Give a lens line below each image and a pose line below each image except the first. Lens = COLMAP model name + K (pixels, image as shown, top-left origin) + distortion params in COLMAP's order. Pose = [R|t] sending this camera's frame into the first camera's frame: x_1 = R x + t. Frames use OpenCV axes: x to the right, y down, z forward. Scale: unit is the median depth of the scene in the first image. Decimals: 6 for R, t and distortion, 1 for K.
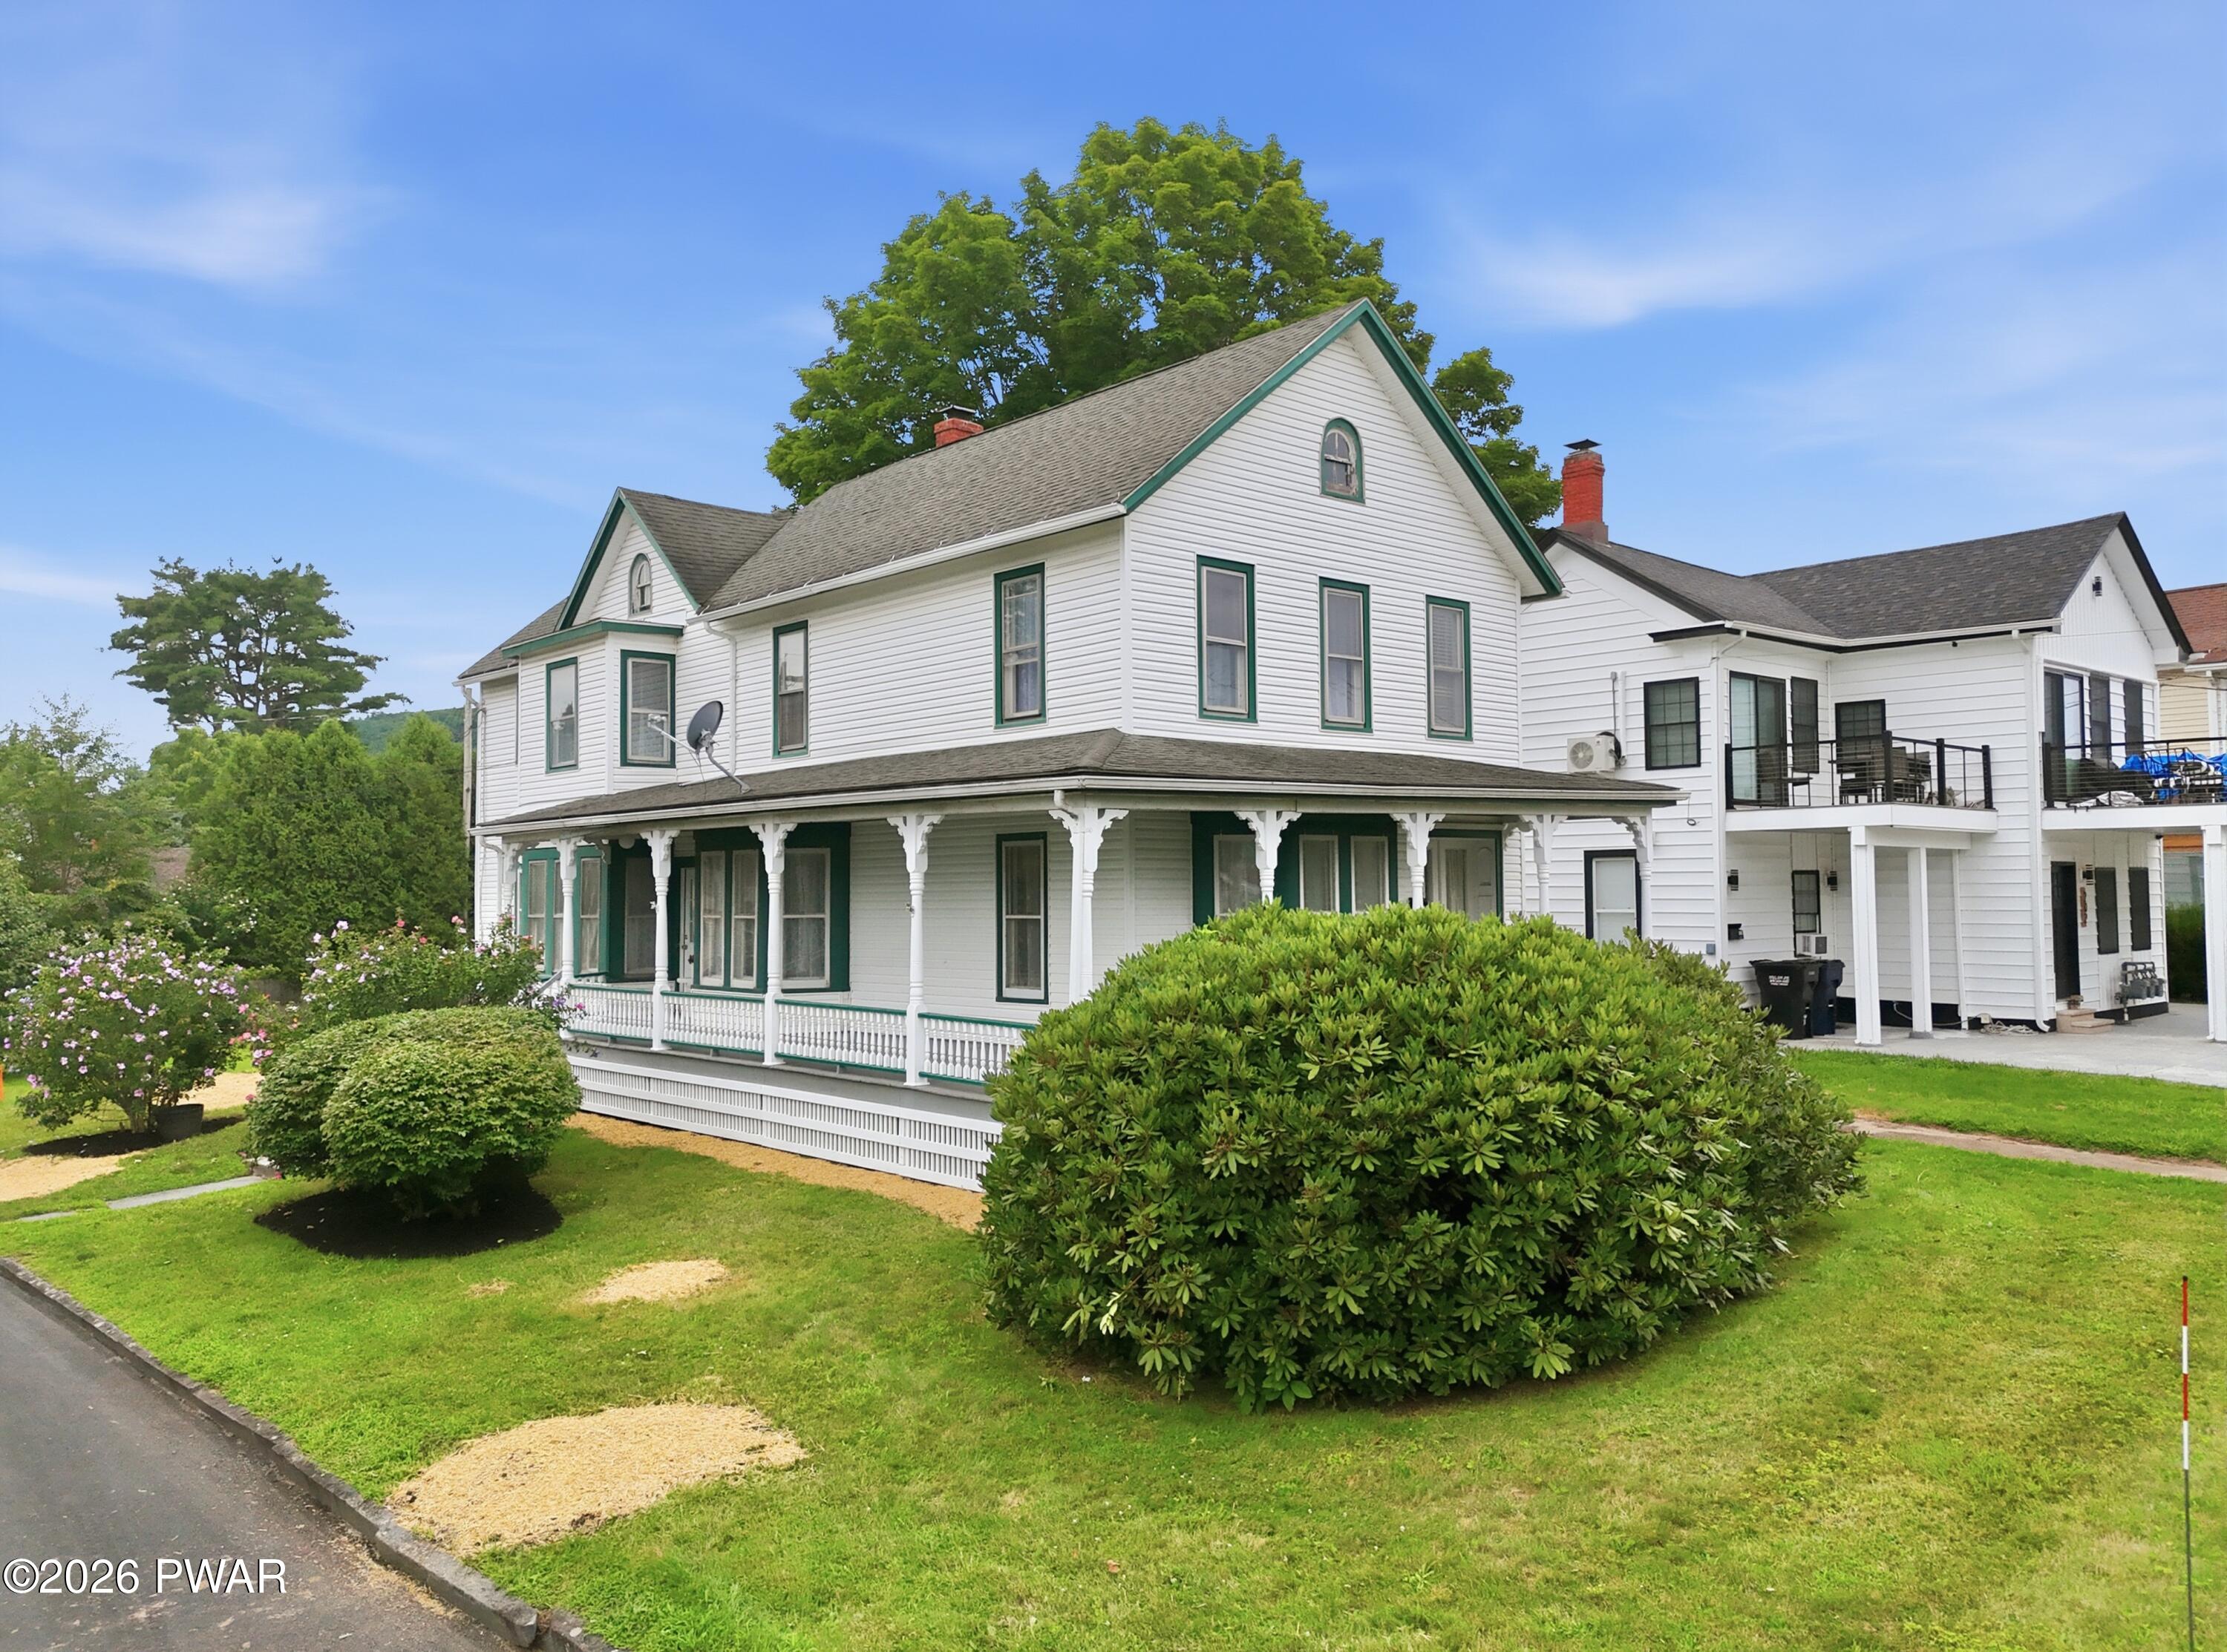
lens RADIAL K [[1646.0, 0, 1113.5], [0, 1646.0, 826.0], [0, 0, 1]] dist [0.028590, 0.000968]
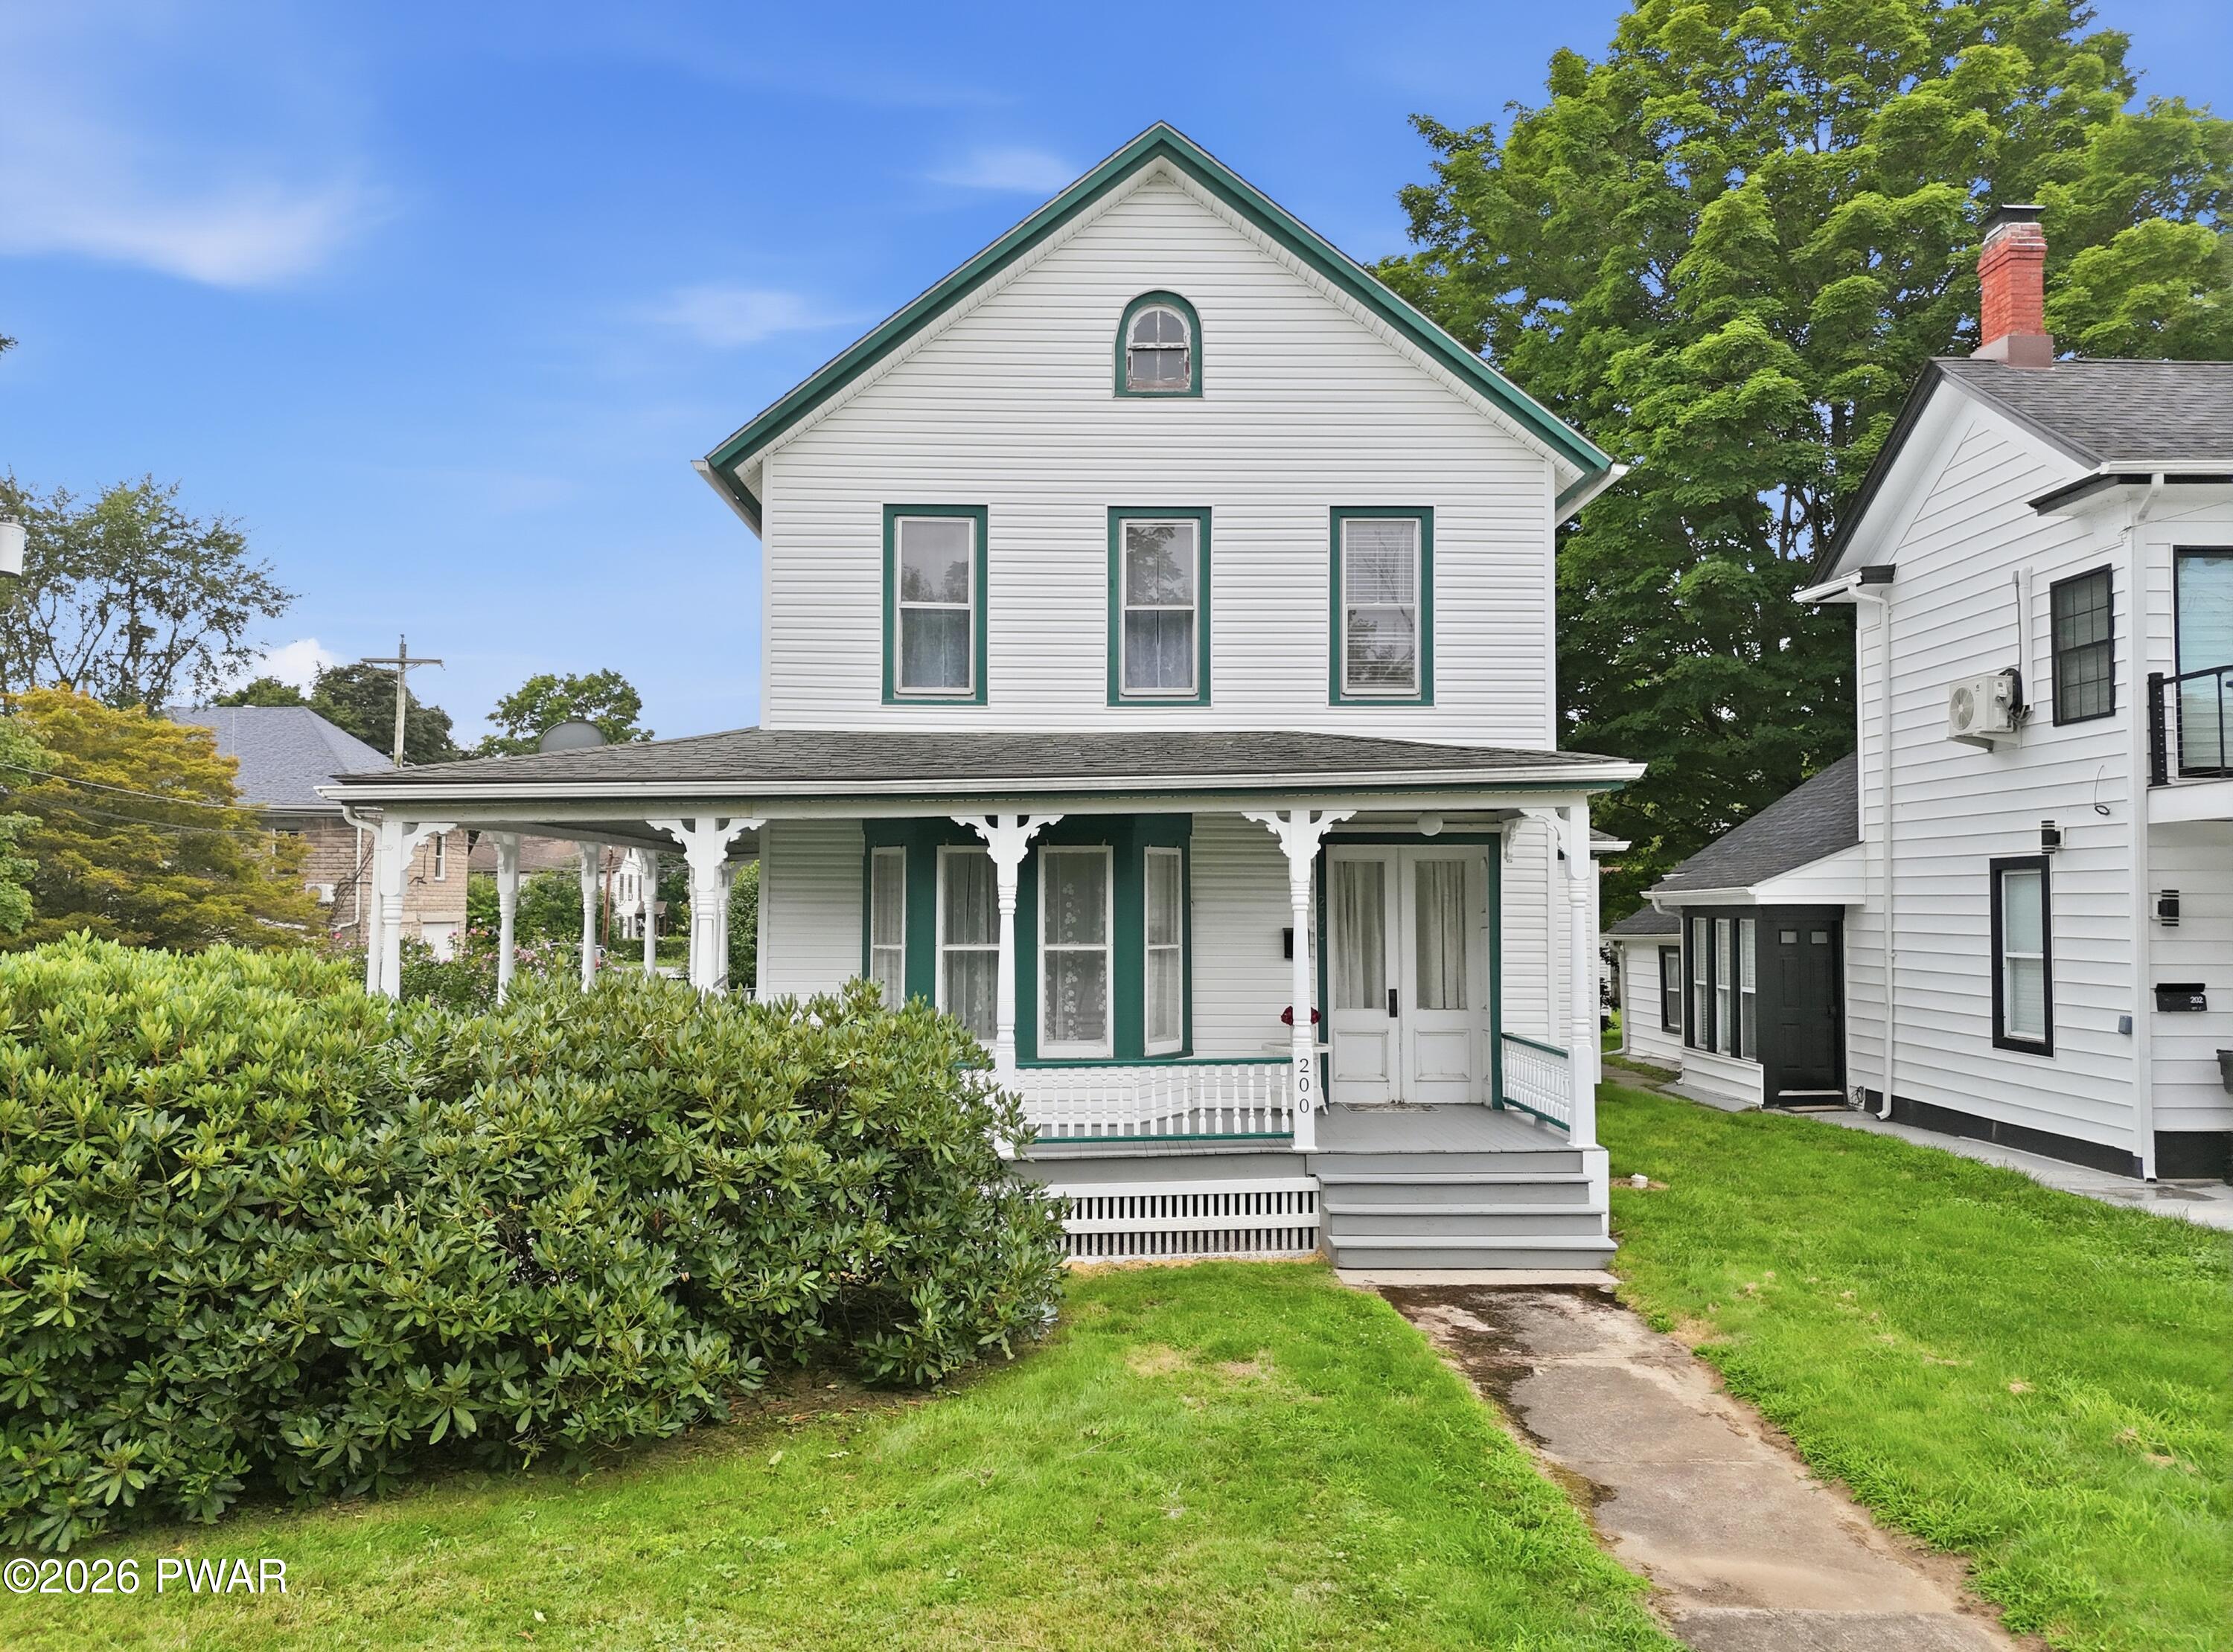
lens RADIAL K [[1650.4, 0, 1116.5], [0, 1650.4, 826.0], [0, 0, 1]] dist [0.028590, 0.000968]
pose [[0.761843, -0.019387, -0.647472, 0.601940], [0.016188, 0.999810, -0.010891, 0.005561], [0.647560, -0.002184, 0.762012, 0.404743]]
